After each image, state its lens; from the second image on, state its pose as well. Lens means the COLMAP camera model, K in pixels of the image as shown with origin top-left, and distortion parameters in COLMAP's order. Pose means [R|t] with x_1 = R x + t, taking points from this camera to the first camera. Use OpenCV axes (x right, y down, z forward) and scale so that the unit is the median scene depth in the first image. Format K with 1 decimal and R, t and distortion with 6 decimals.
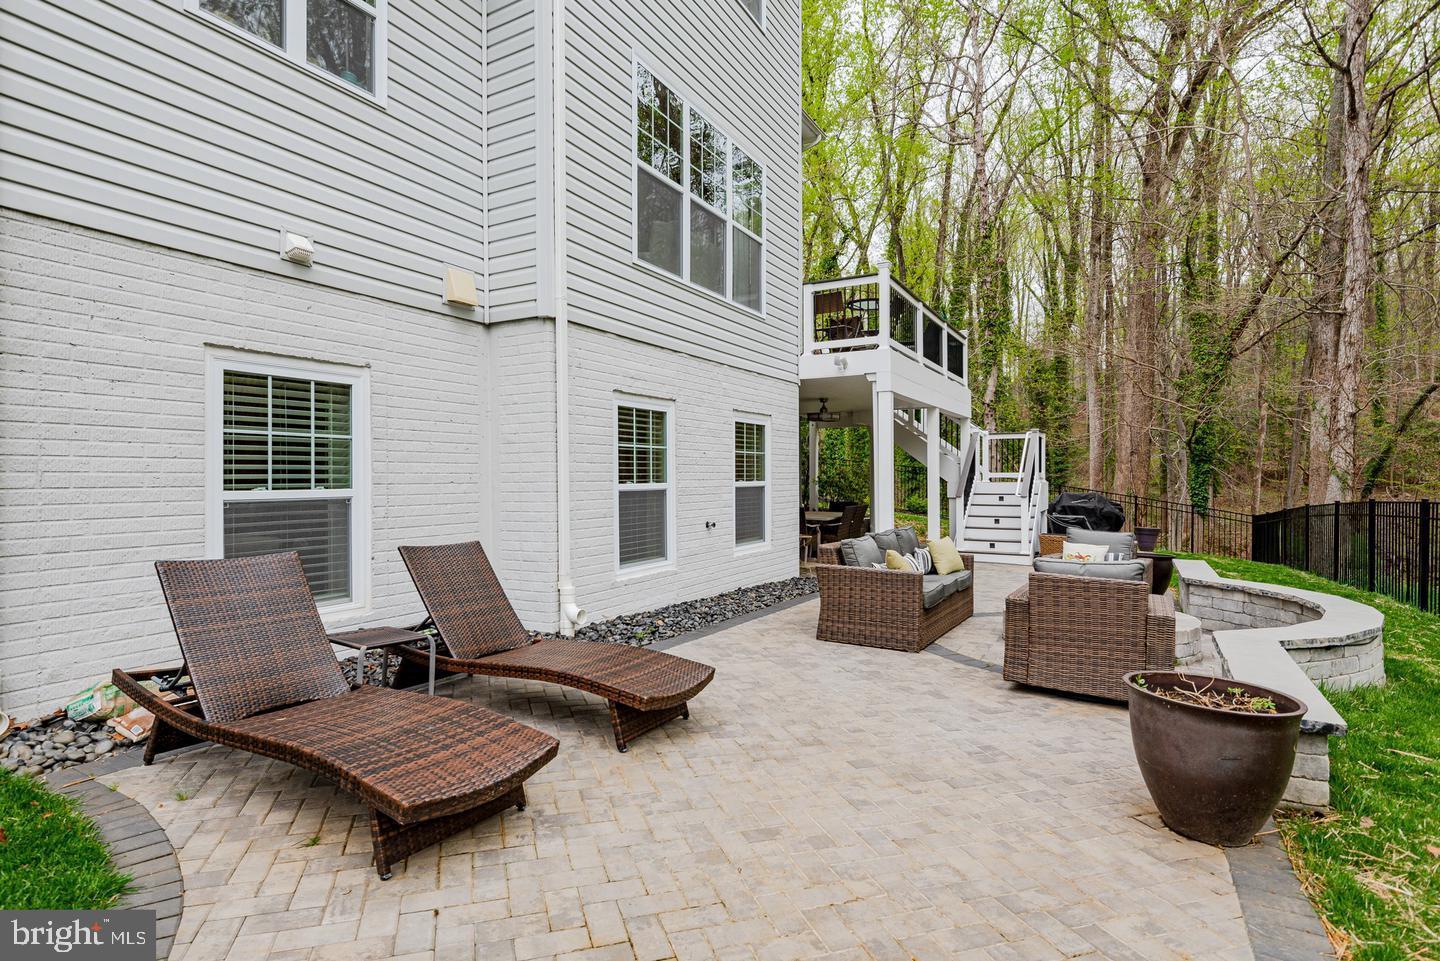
lens RADIAL K [[711.9, 0, 717.1], [0, 711.9, 477.2], [0, 0, 1]] dist [0.001302, 0.000104]
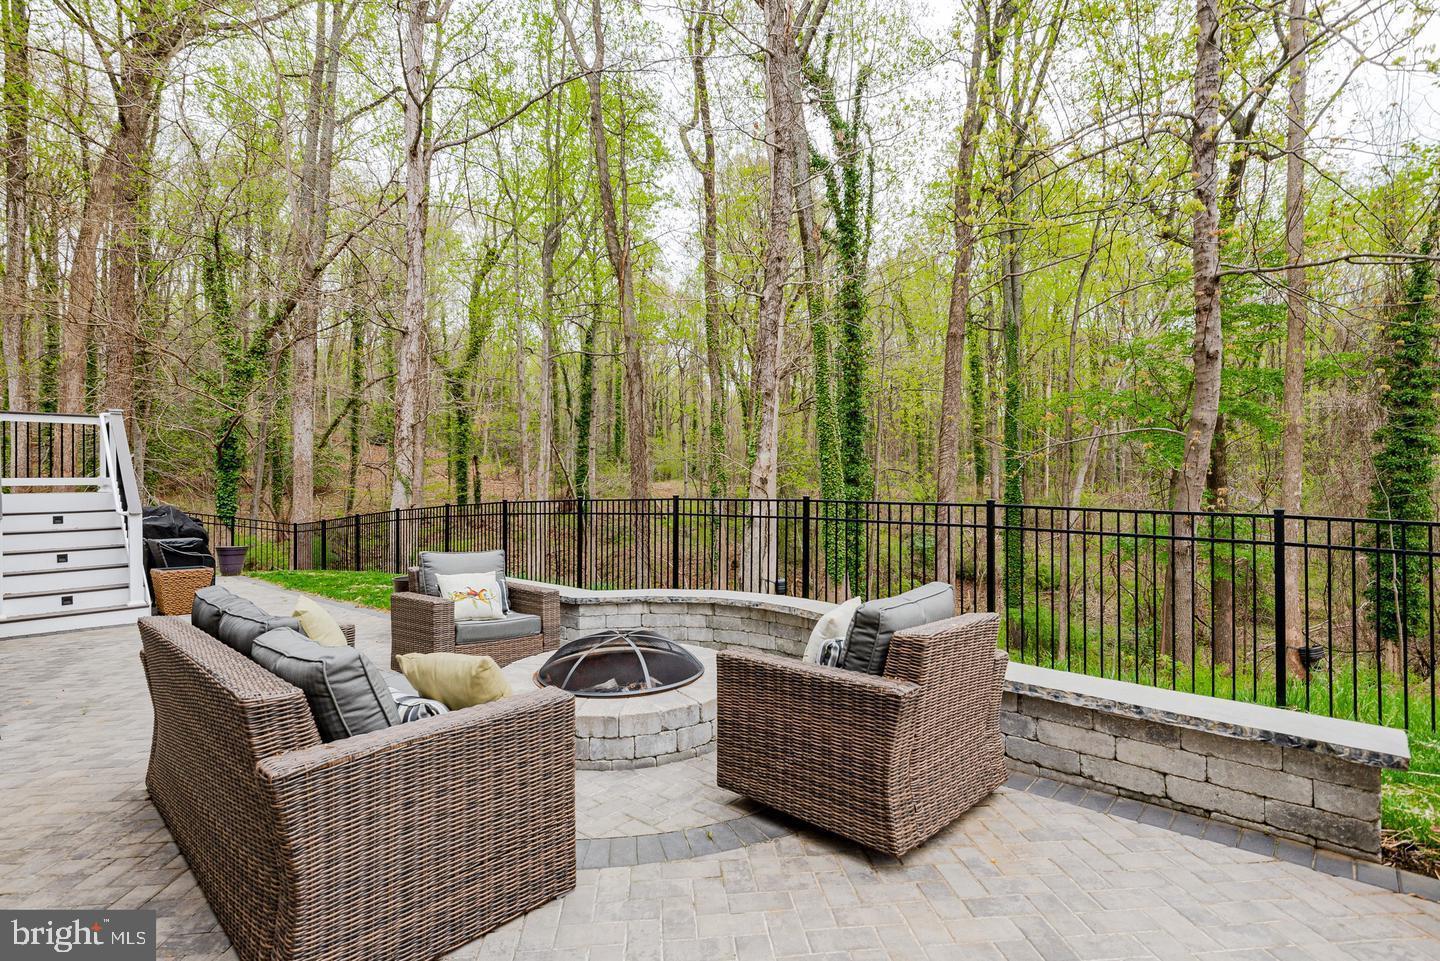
lens RADIAL K [[692.5, 0, 721.0], [0, 692.5, 478.4], [0, 0, 1]] dist [0.013087, -0.000162]
pose [[0.248524, -0.000542, 0.968626, -0.029982], [0.014018, 0.999897, -0.003037, 0.003968], [-0.968524, 0.014333, 0.248506, 0.275505]]
